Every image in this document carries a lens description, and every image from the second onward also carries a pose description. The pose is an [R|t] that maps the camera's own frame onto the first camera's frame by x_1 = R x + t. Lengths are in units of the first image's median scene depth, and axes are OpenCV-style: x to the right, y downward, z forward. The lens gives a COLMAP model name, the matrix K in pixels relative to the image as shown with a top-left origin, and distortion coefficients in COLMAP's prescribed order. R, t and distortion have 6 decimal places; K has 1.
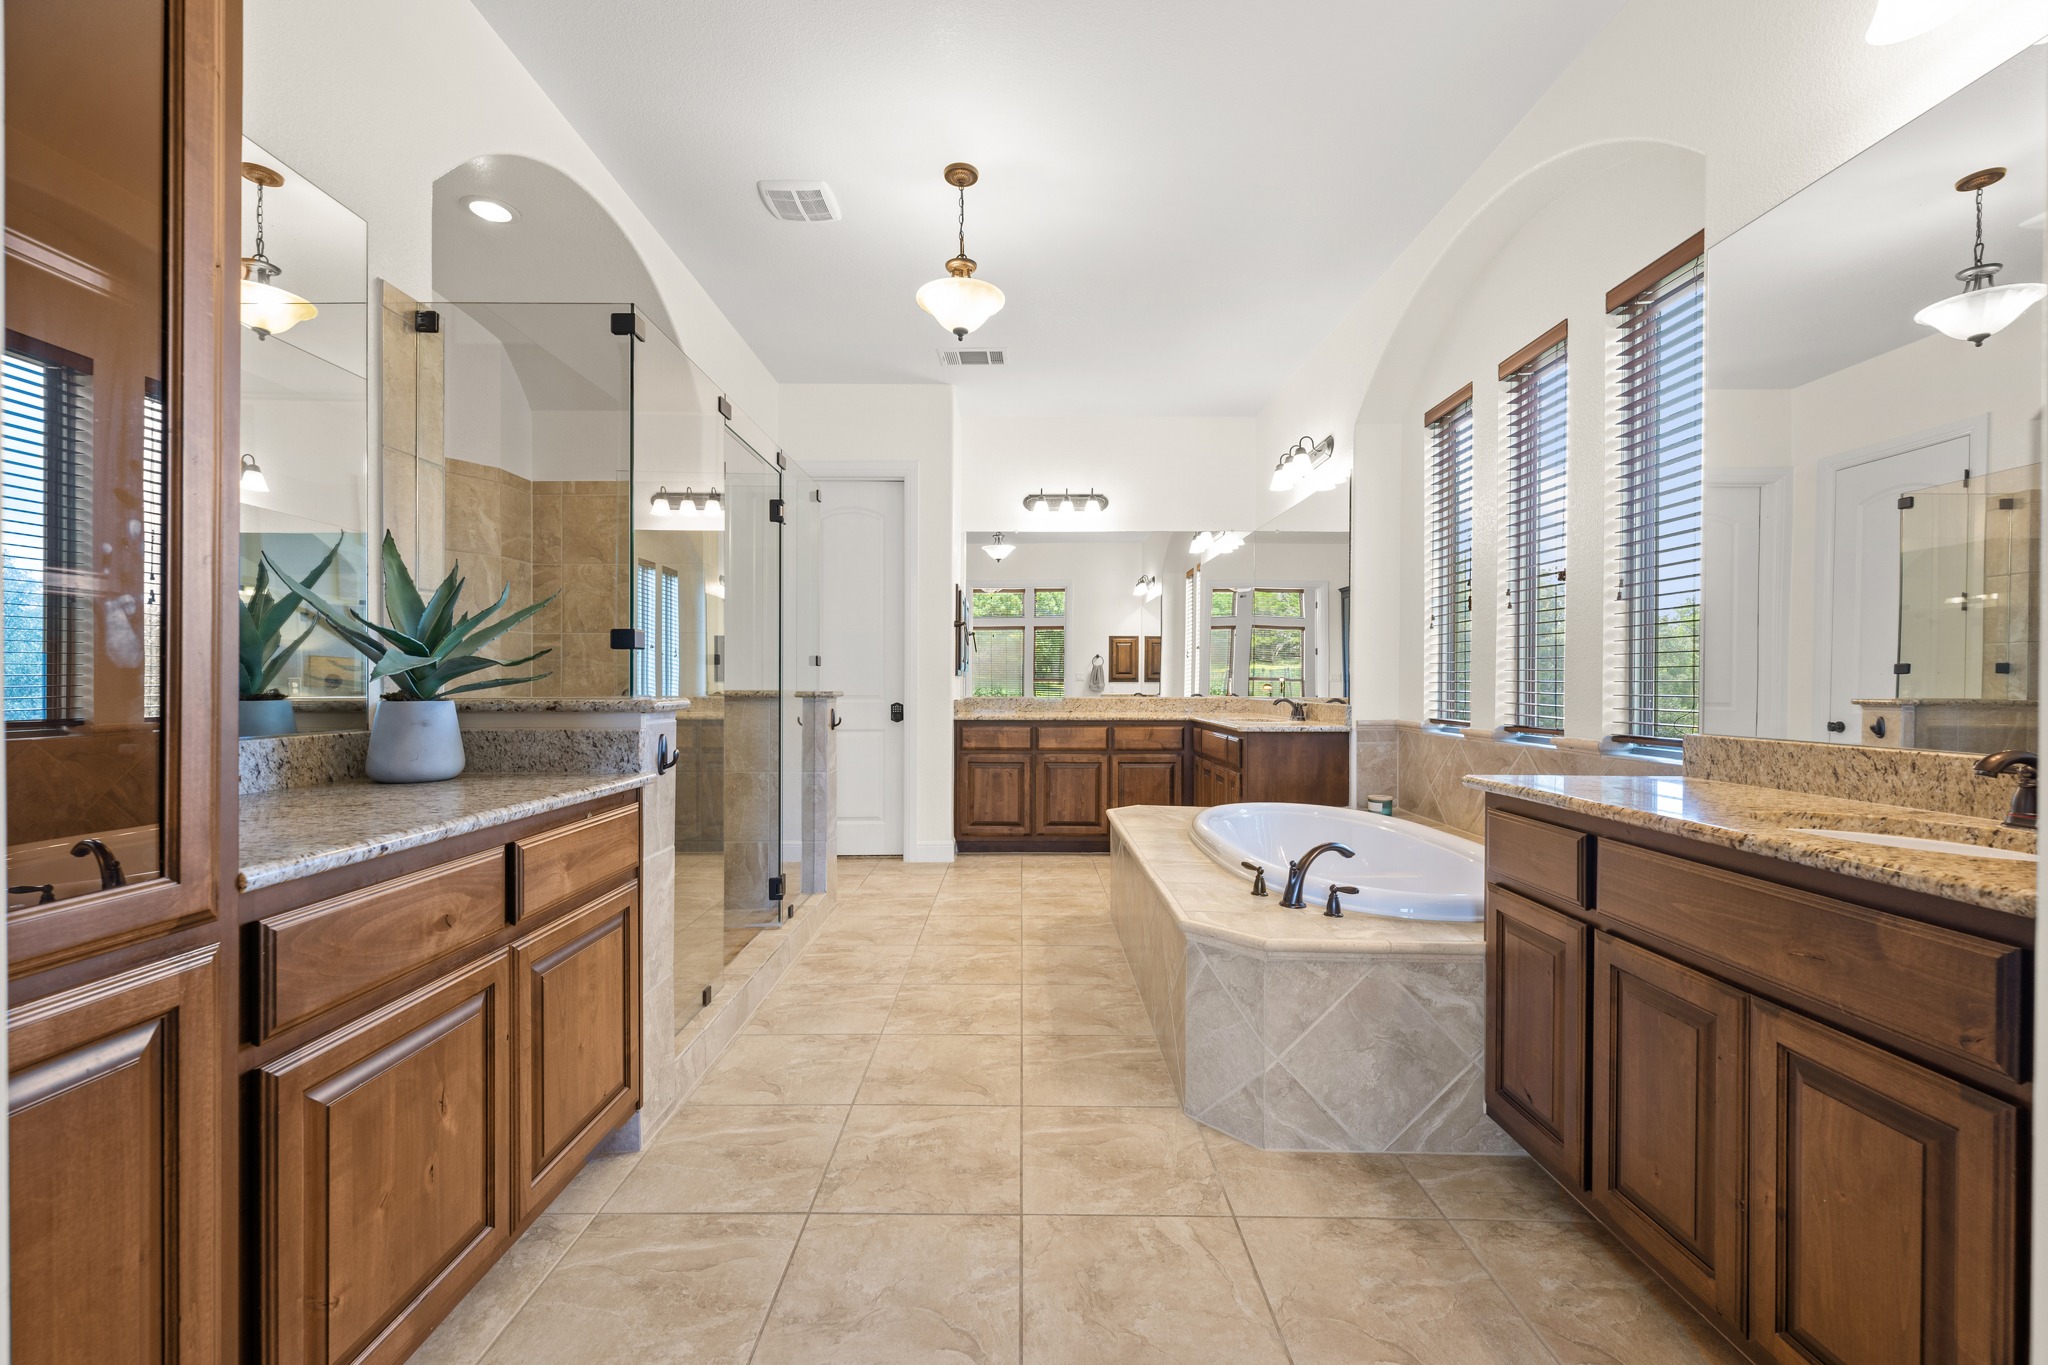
lens RADIAL K [[816.8, 0, 1029.0], [0, 816.8, 681.6], [0, 0, 1]] dist [-0.000369, -0.000107]
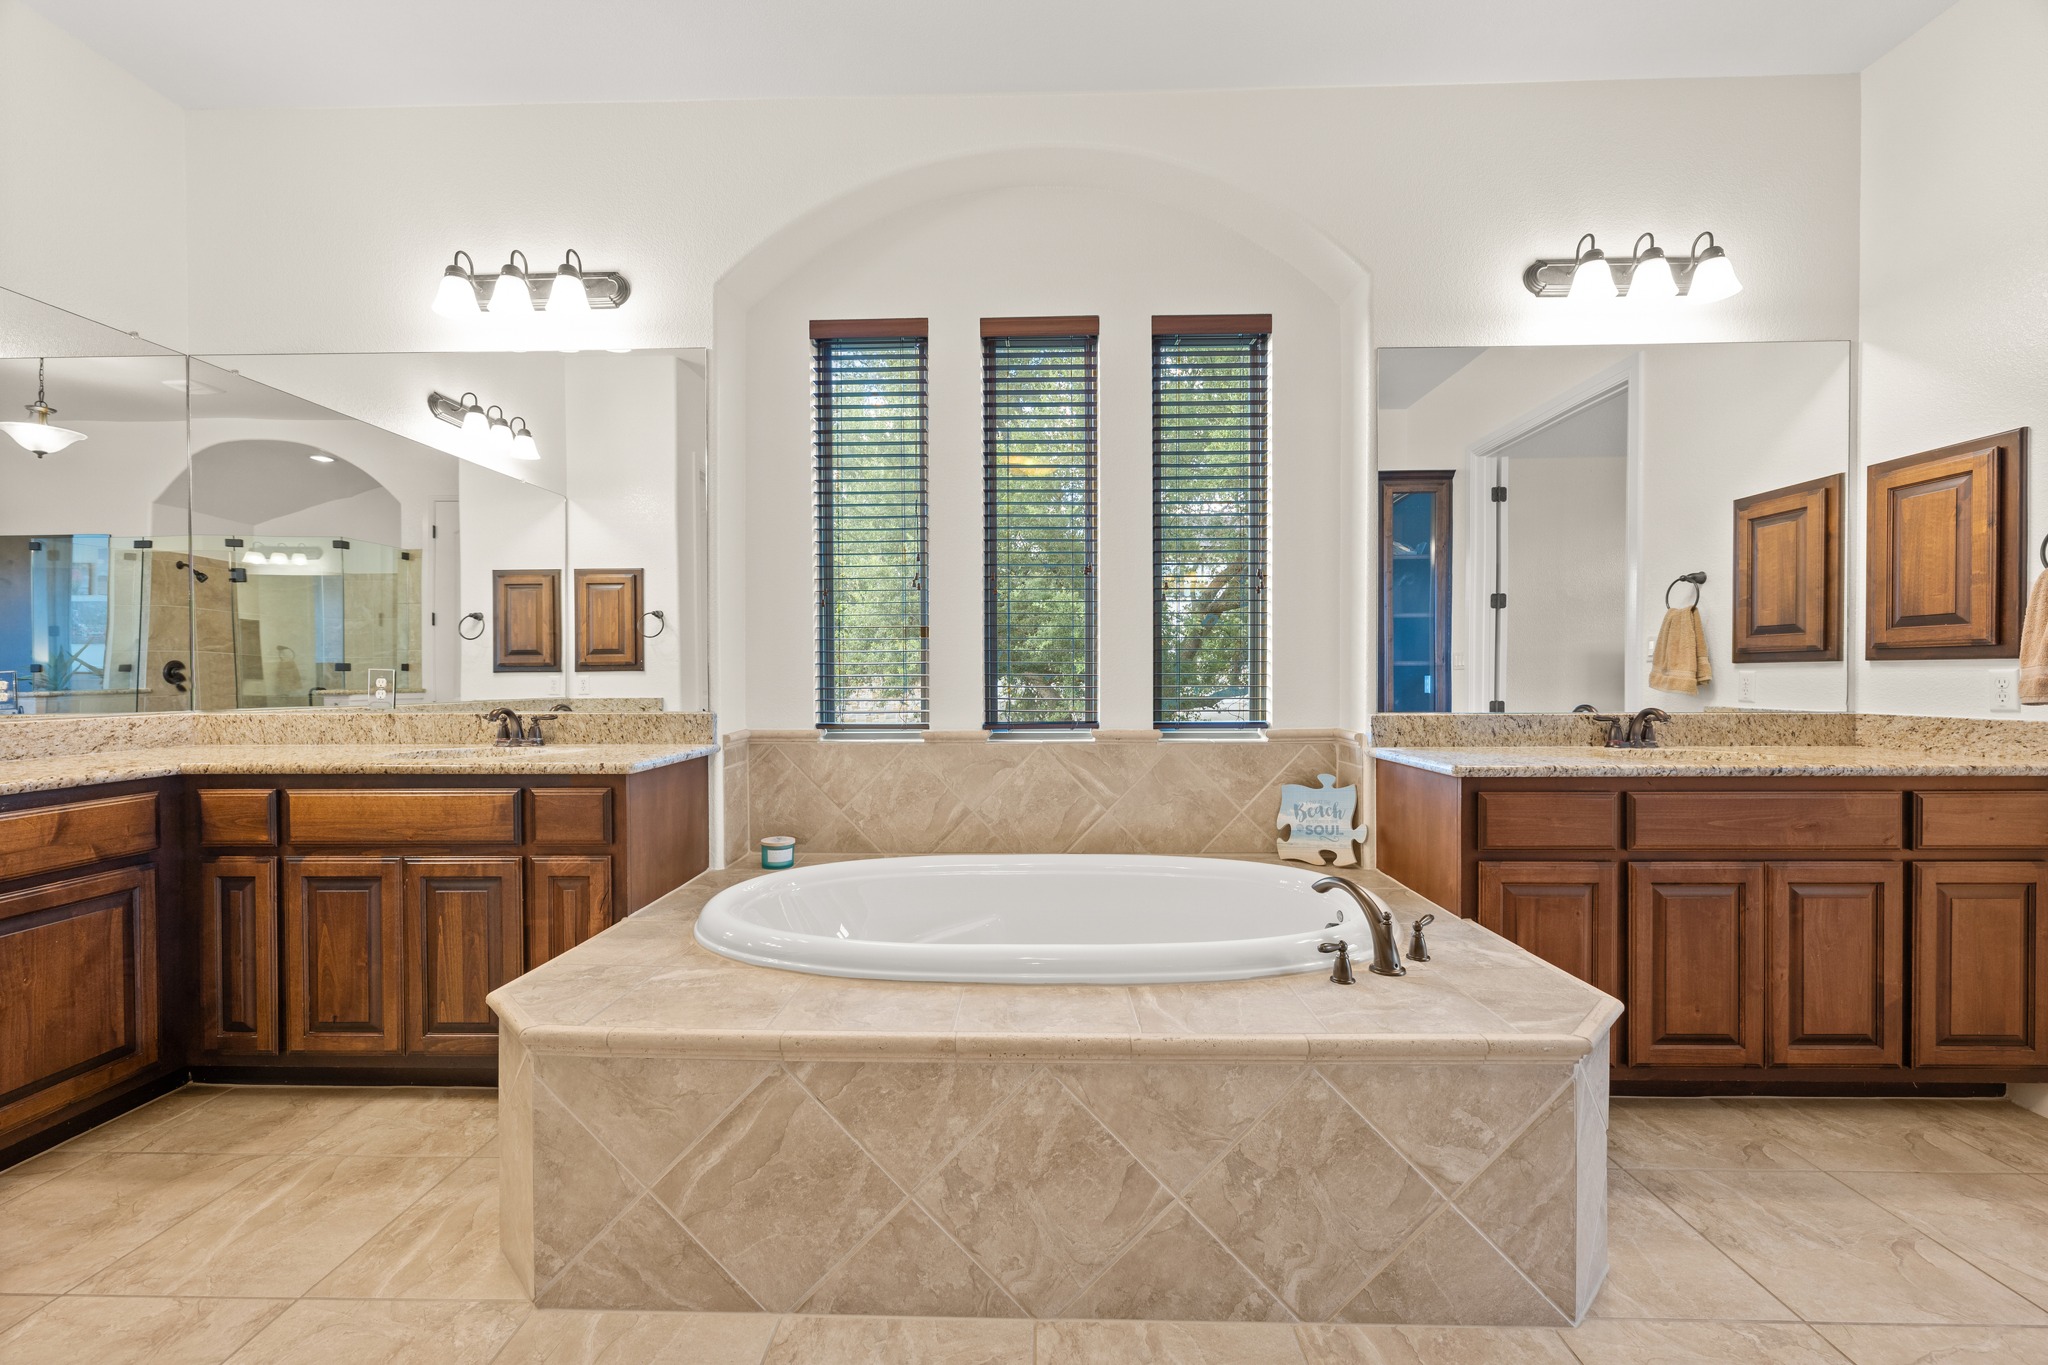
lens RADIAL K [[816.8, 0, 1028.5], [0, 816.8, 698.0], [0, 0, 1]] dist [-0.000369, -0.000107]
pose [[0.023219, -0.023720, 0.999449, -0.571538], [0.002012, 0.999718, 0.023679, 0.008128], [-0.999728, 0.001461, 0.023260, 1.762242]]
